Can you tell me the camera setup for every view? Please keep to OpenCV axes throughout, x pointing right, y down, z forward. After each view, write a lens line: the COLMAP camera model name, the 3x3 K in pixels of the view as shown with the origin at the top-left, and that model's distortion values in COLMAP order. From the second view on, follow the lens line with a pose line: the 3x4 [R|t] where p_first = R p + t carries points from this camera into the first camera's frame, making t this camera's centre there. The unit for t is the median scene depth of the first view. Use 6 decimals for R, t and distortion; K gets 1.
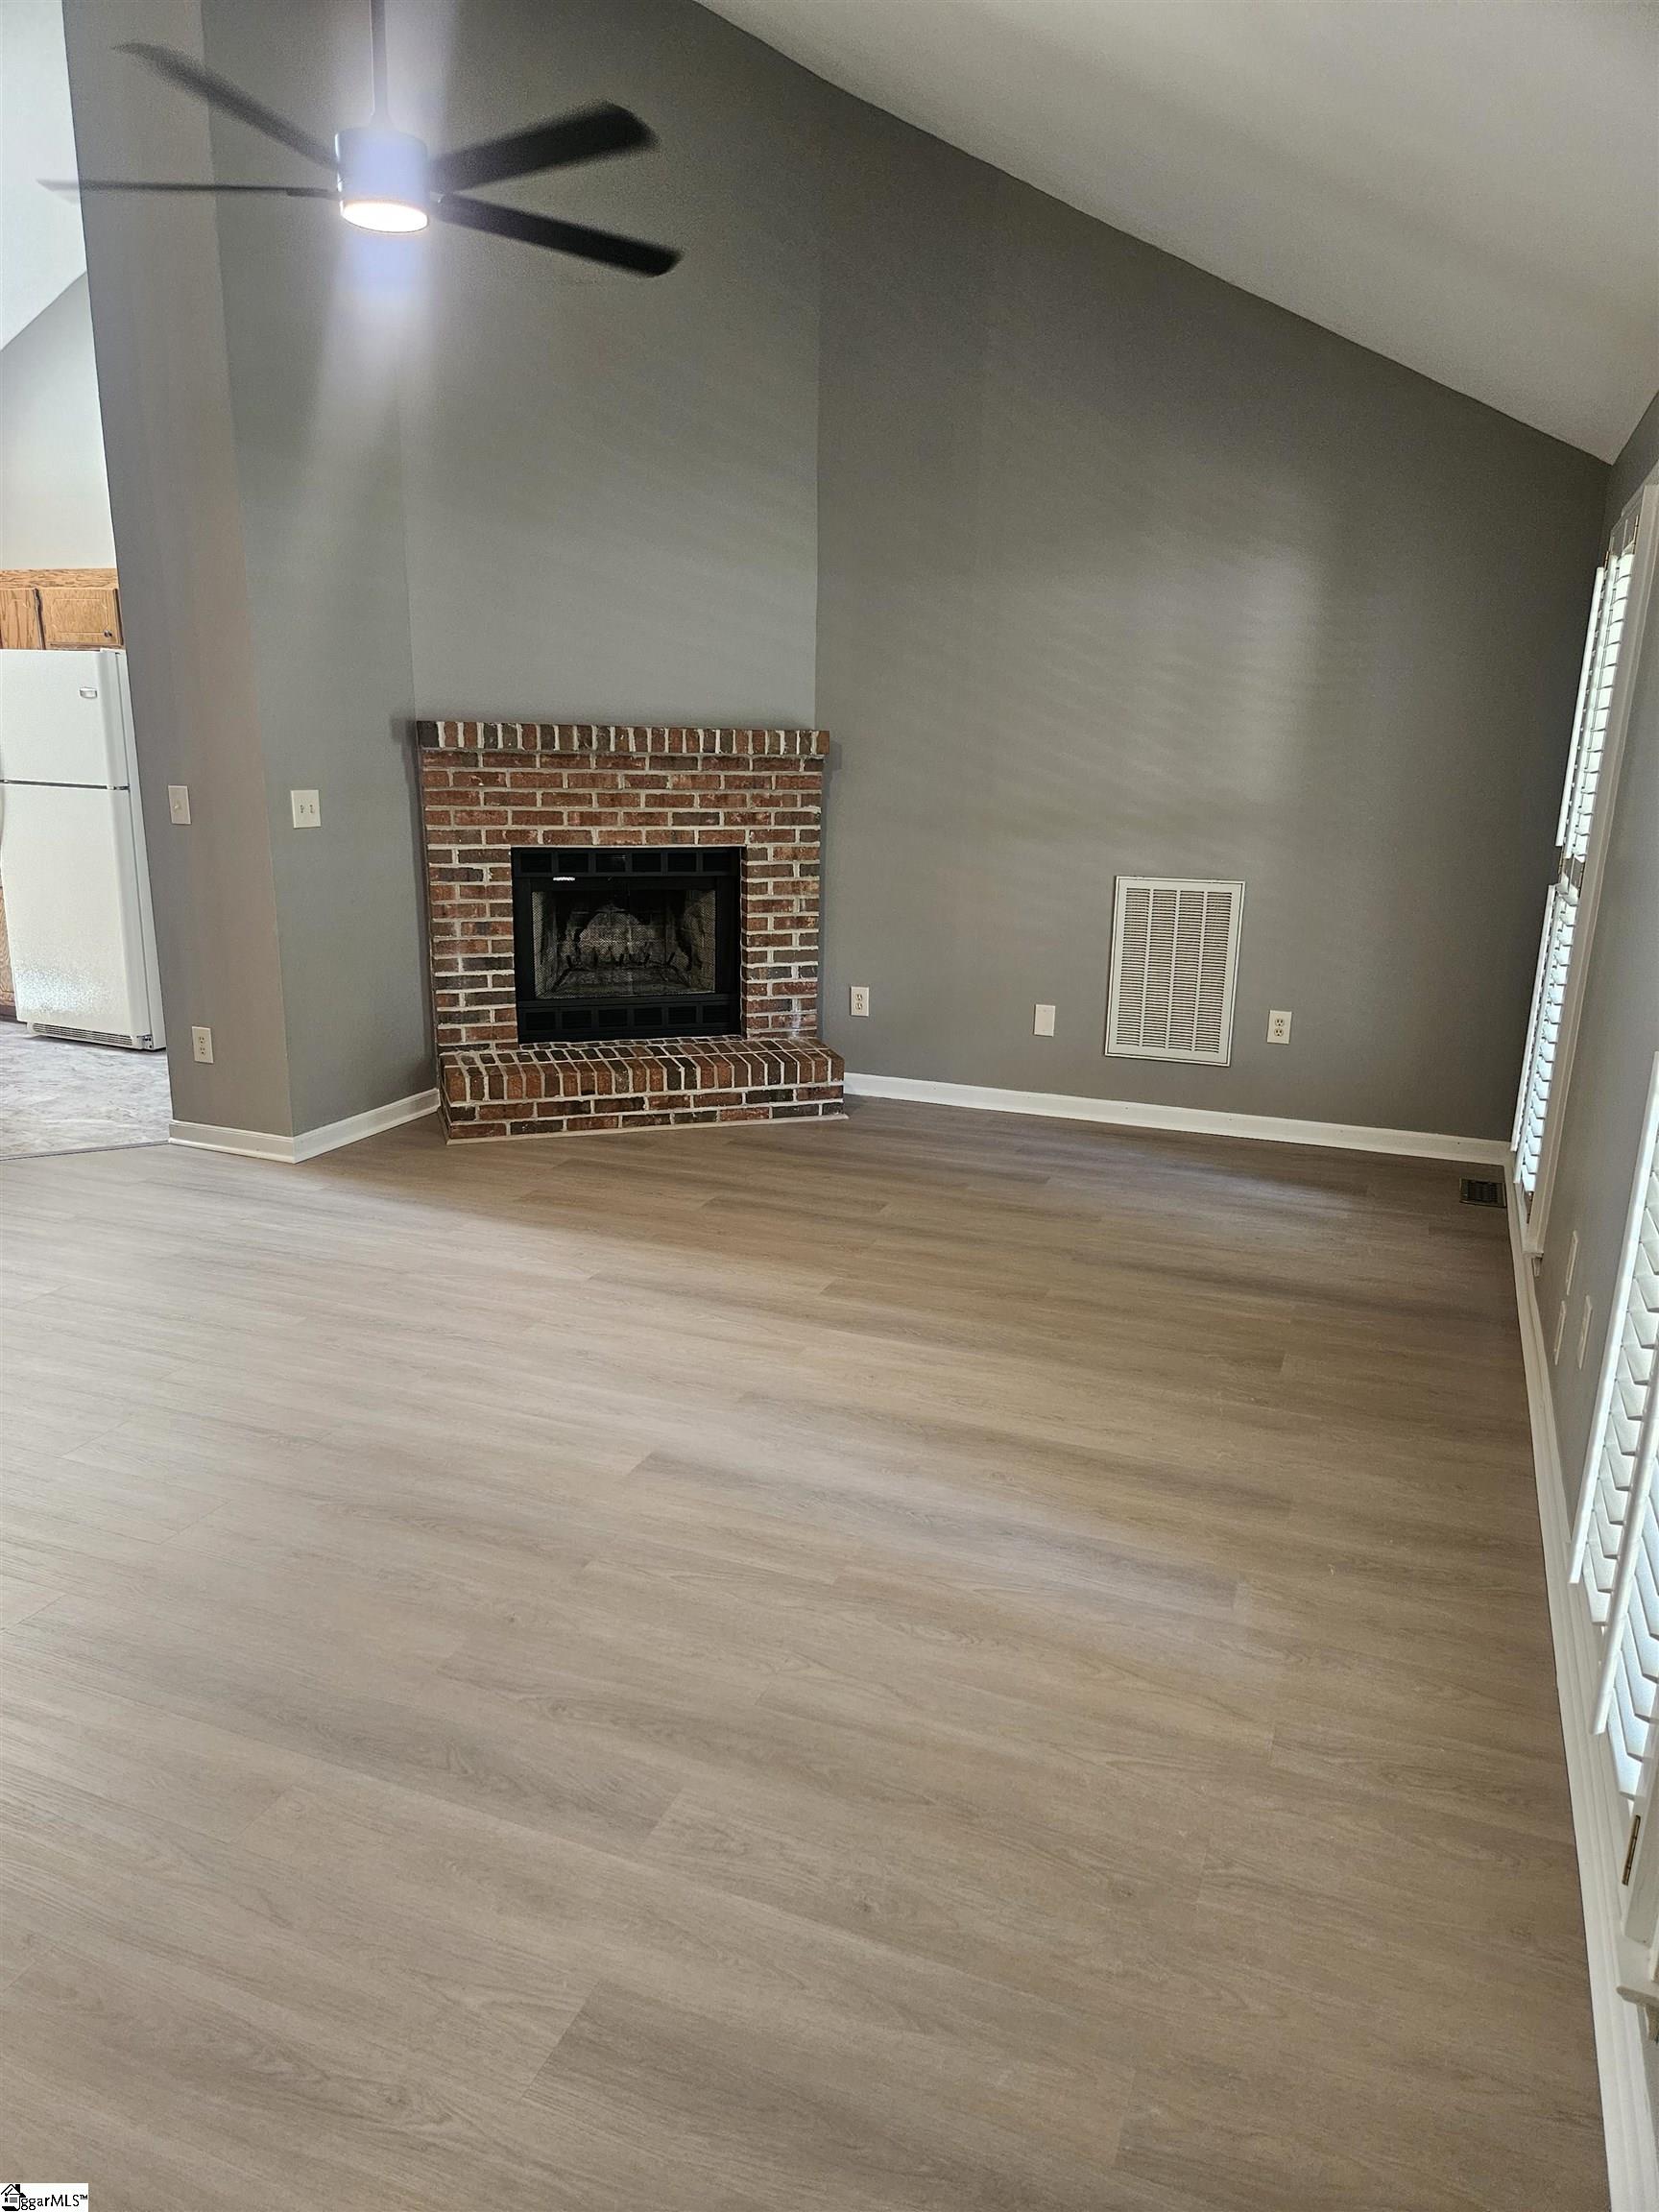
lens RADIAL K [[1485.4, 0, 822.0], [0, 1485.4, 1110.8], [0, 0, 1]] dist [0.051900, -0.000209]
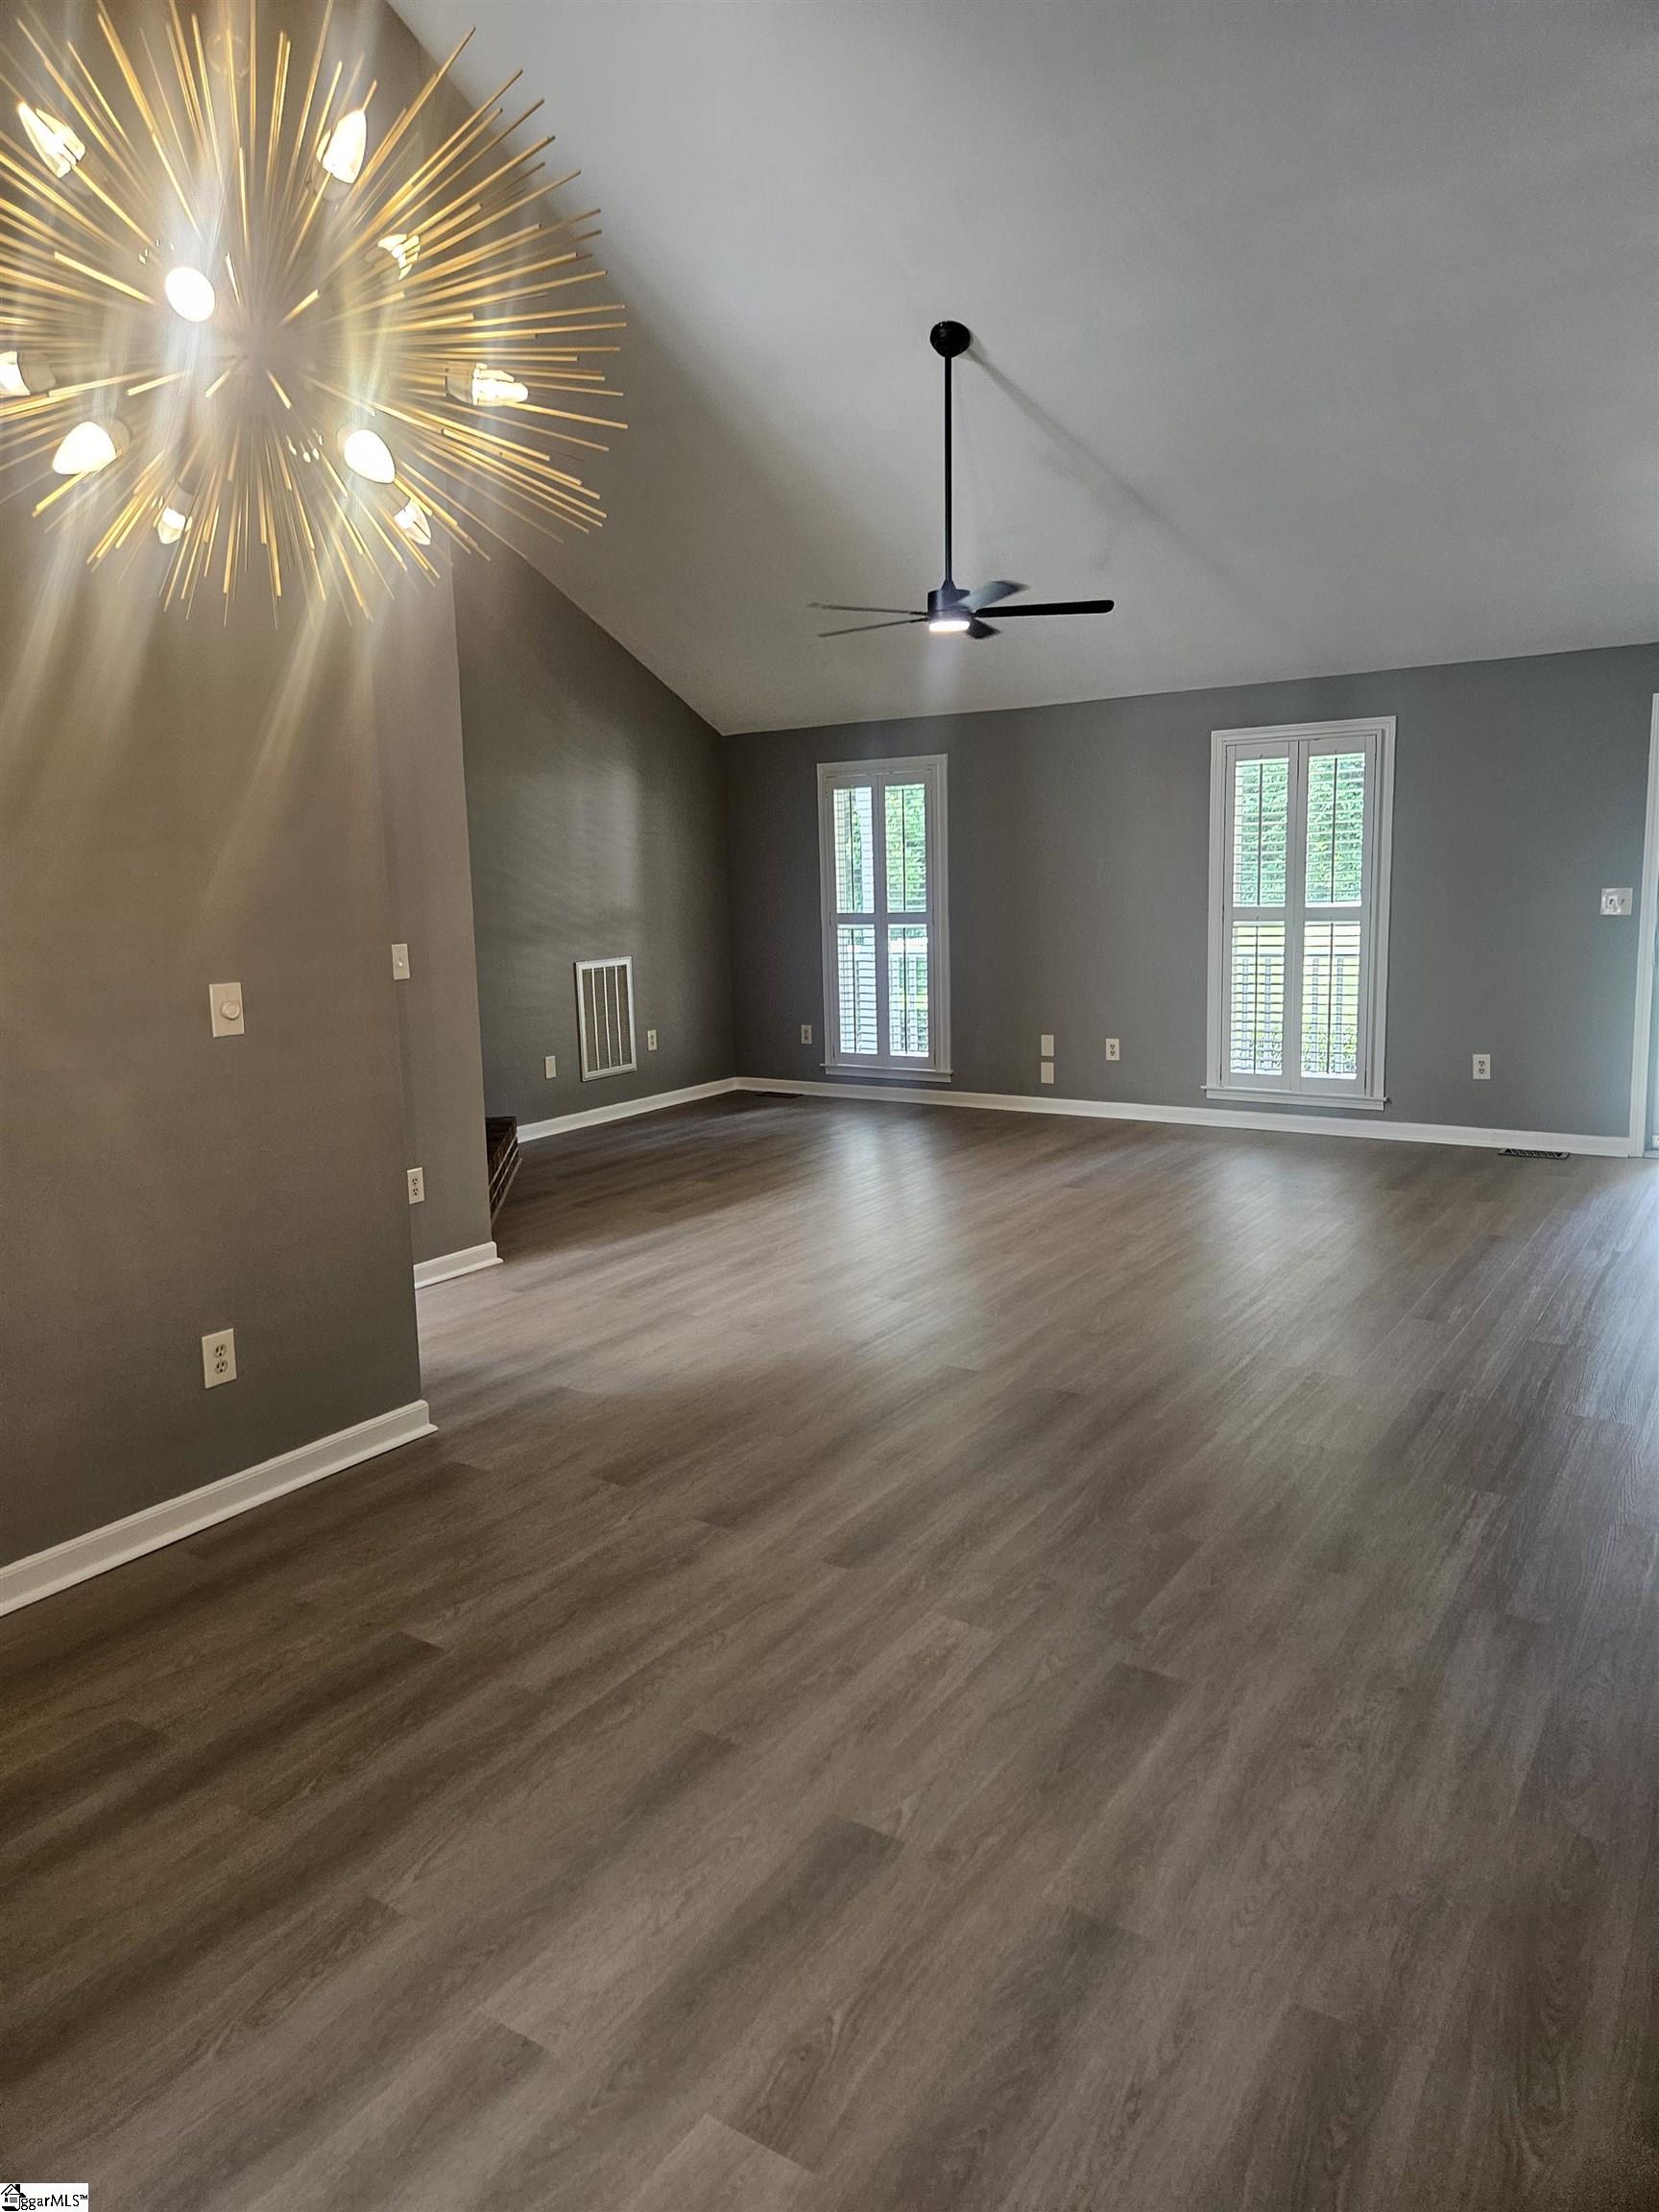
lens RADIAL K [[1485.4, 0, 830.8], [0, 1485.4, 1104.5], [0, 0, 1]] dist [0.051900, -0.000209]
pose [[0.188431, -0.180656, 0.965327, -1.270670], [0.273786, 0.953630, 0.125024, -0.140681], [-0.943152, 0.240735, 0.229155, 0.447234]]
